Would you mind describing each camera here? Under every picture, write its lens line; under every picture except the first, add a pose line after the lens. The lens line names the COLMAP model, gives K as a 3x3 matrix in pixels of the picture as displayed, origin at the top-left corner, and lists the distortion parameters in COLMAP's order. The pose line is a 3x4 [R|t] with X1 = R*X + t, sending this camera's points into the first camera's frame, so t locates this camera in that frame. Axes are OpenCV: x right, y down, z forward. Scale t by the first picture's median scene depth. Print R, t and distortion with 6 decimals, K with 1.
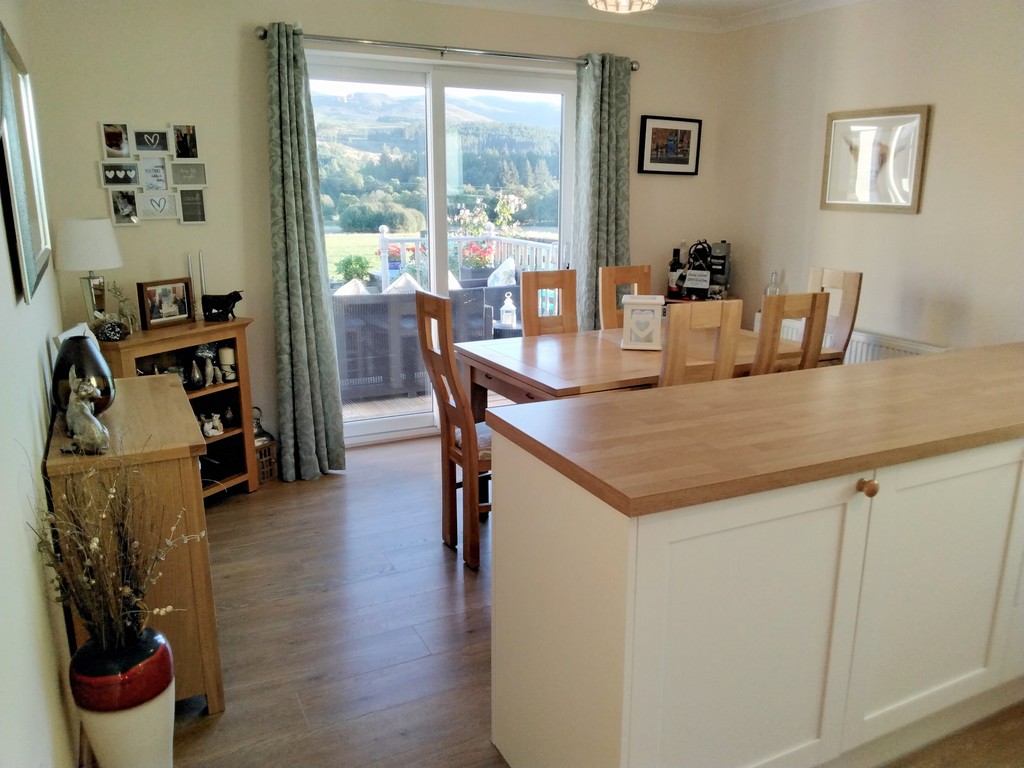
lens RADIAL K [[789.5, 0, 538.6], [0, 789.5, 391.1], [0, 0, 1]] dist [0.010893, -0.058372]
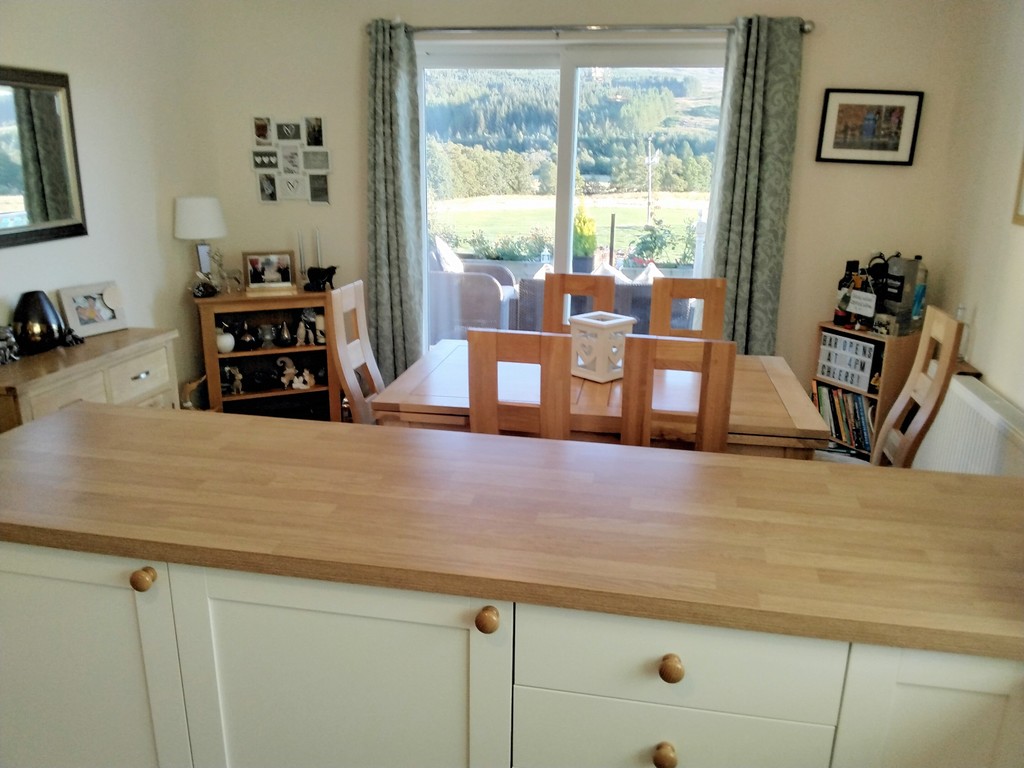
lens RADIAL K [[789.5, 0, 511.3], [0, 789.5, 390.3], [0, 0, 1]] dist [0.010893, -0.058372]
pose [[0.794285, 0.180516, -0.580108, 0.493926], [-0.162429, 0.983177, 0.083544, -0.085817], [0.585430, 0.027868, 0.810244, 0.237743]]
